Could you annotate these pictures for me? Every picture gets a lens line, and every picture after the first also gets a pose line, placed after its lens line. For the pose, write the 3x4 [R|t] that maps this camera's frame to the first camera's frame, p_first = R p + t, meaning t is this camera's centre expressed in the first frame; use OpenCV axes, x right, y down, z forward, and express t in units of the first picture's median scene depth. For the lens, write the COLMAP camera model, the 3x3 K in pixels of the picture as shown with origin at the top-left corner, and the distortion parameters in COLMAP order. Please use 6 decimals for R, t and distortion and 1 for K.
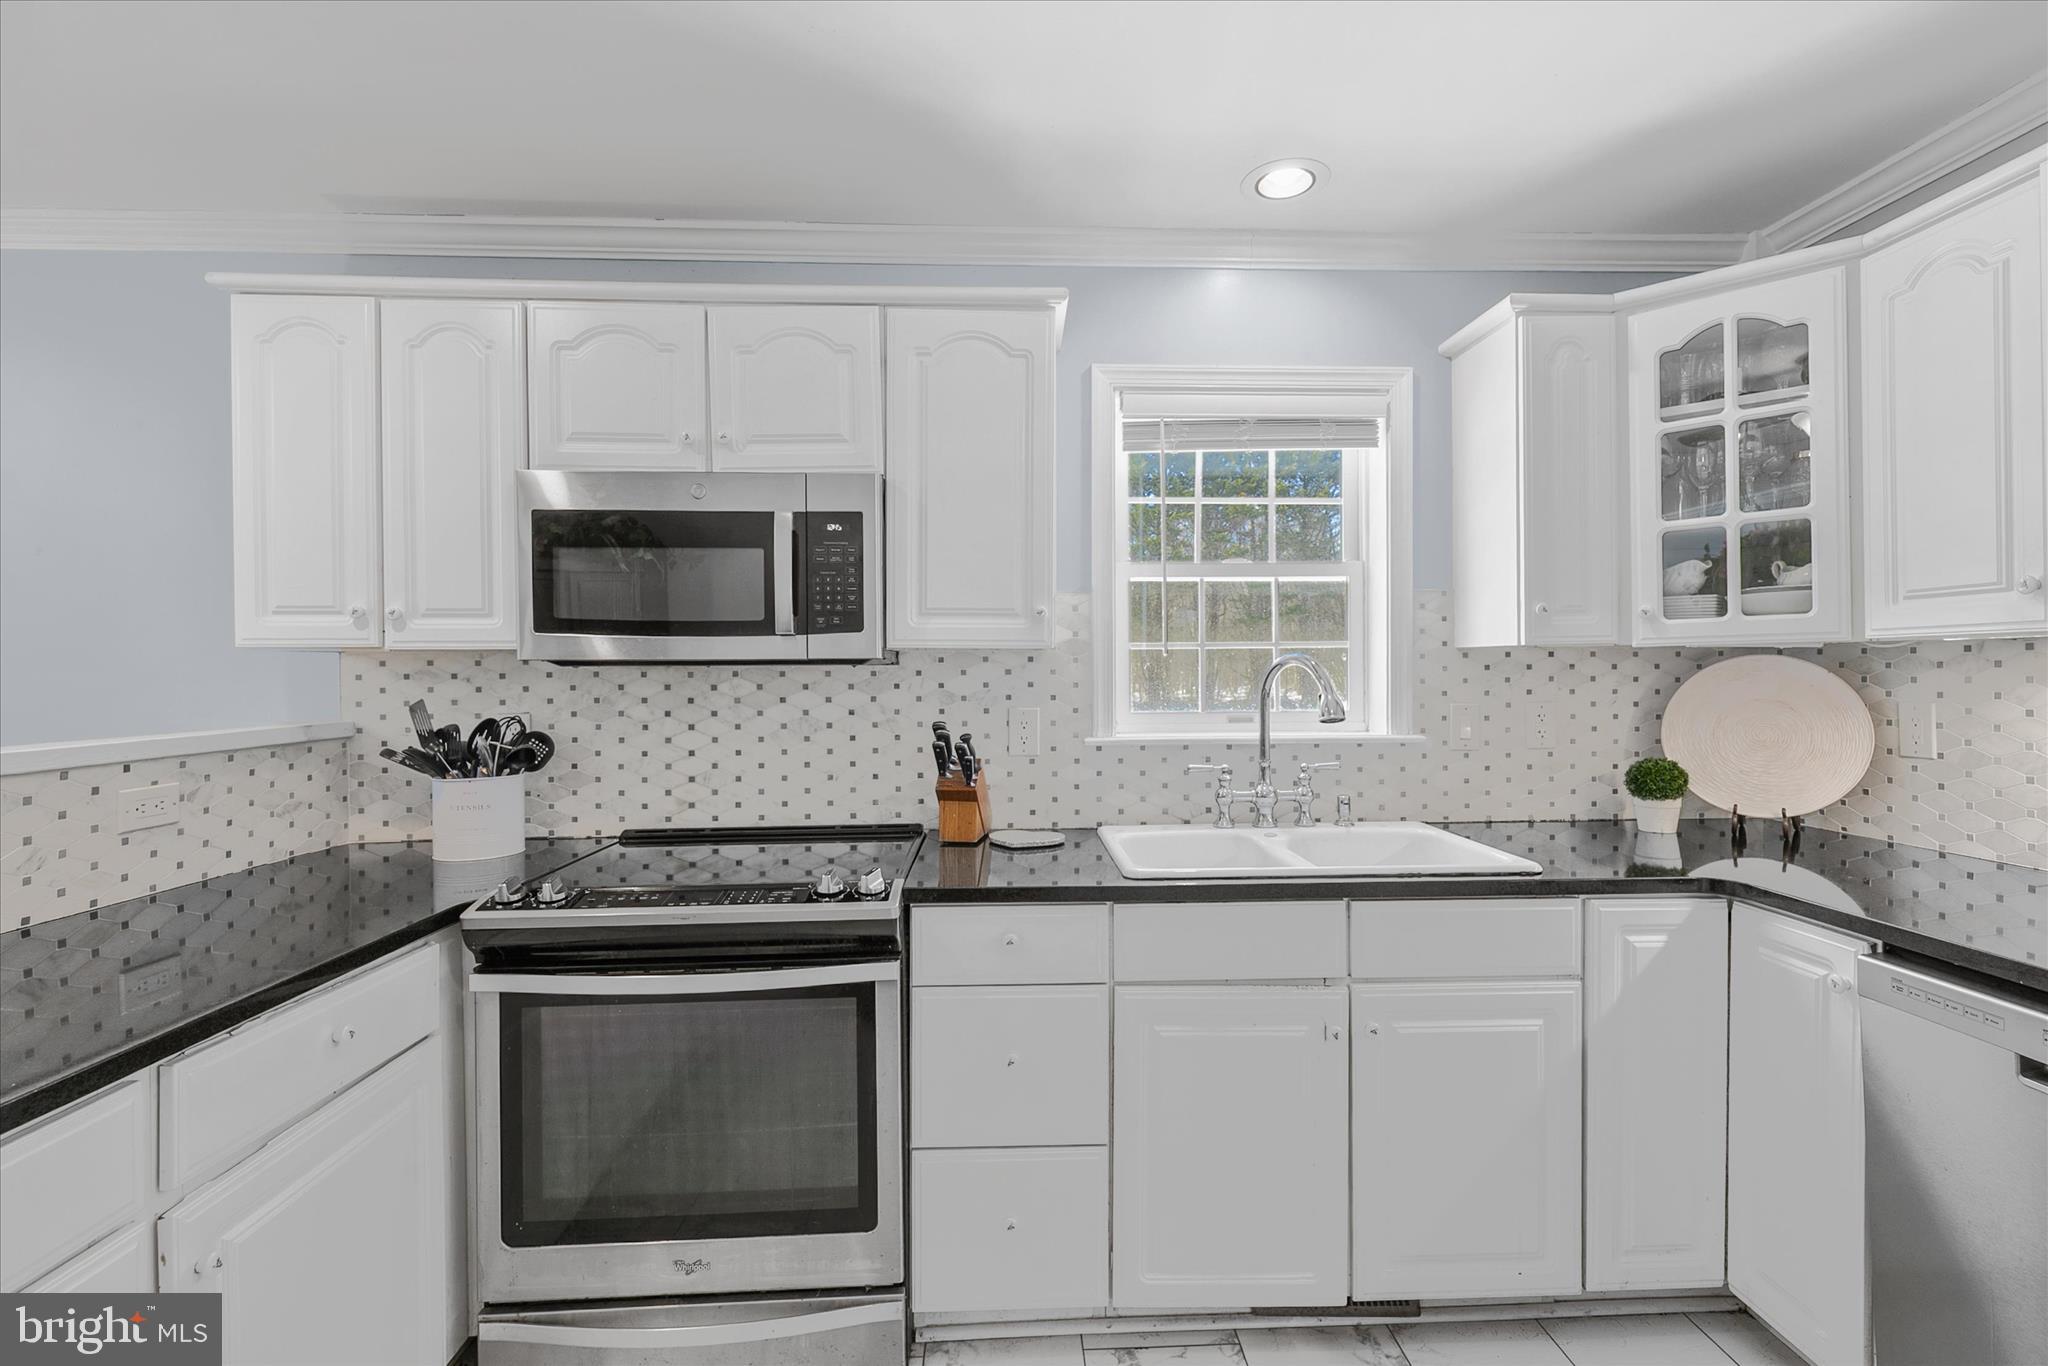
lens RADIAL K [[957.4, 0, 1021.4], [0, 957.4, 669.1], [0, 0, 1]] dist [-0.001294, -0.000478]
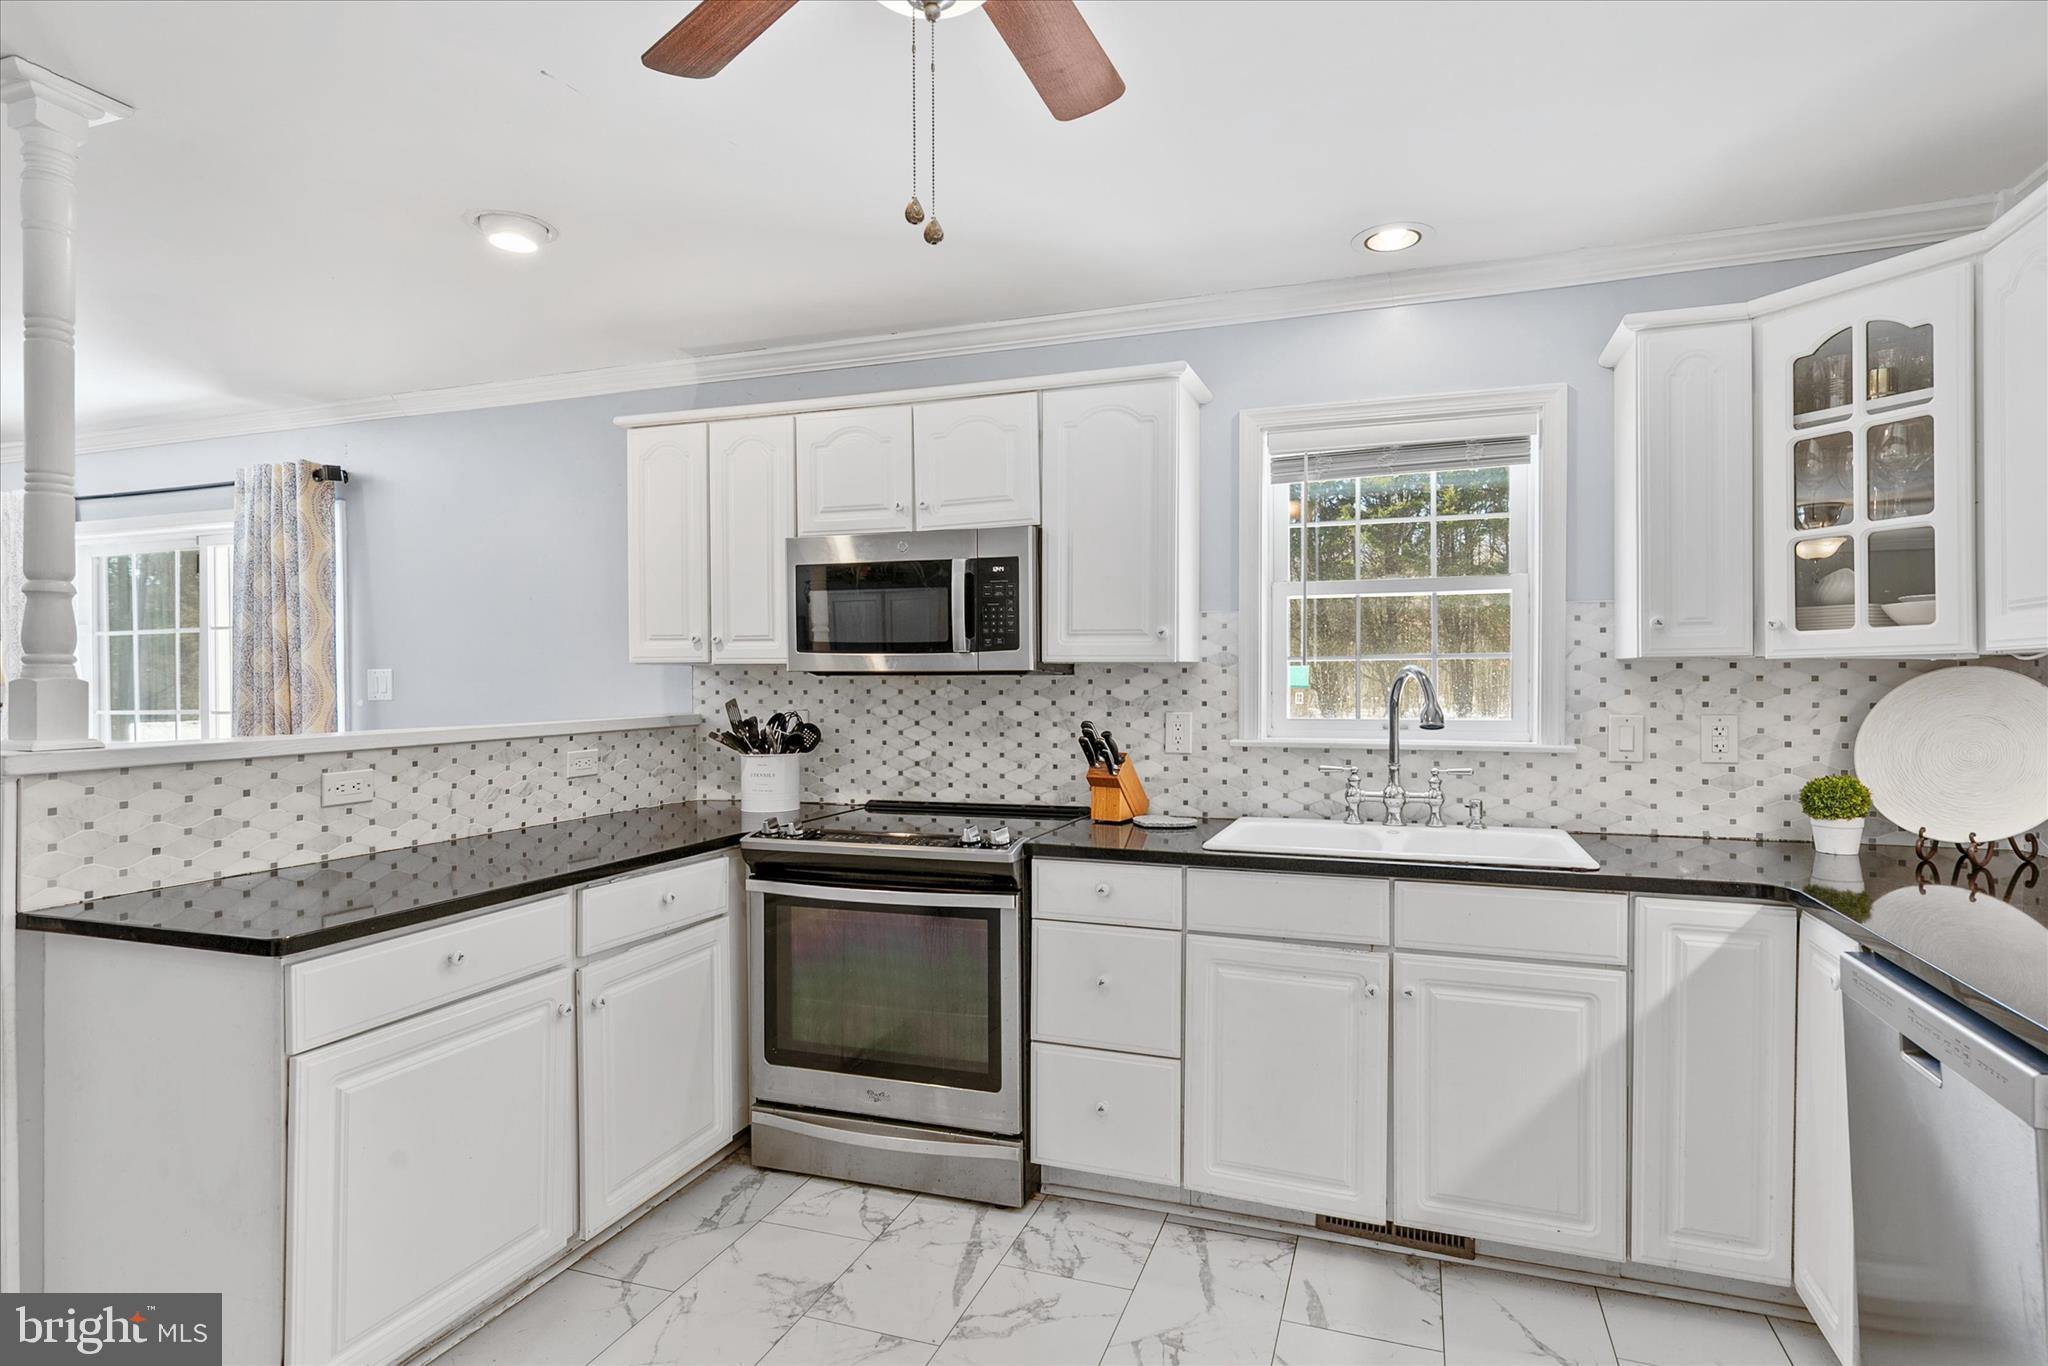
lens RADIAL K [[1097.8, 0, 1024.0], [0, 1097.8, 683.0], [0, 0, 1]] dist [-0.005756, -0.001102]
pose [[0.928683, 0.004970, -0.370842, 0.353263], [-0.003099, 0.999979, 0.005642, -0.002170], [0.370862, -0.004091, 0.928679, -0.334766]]
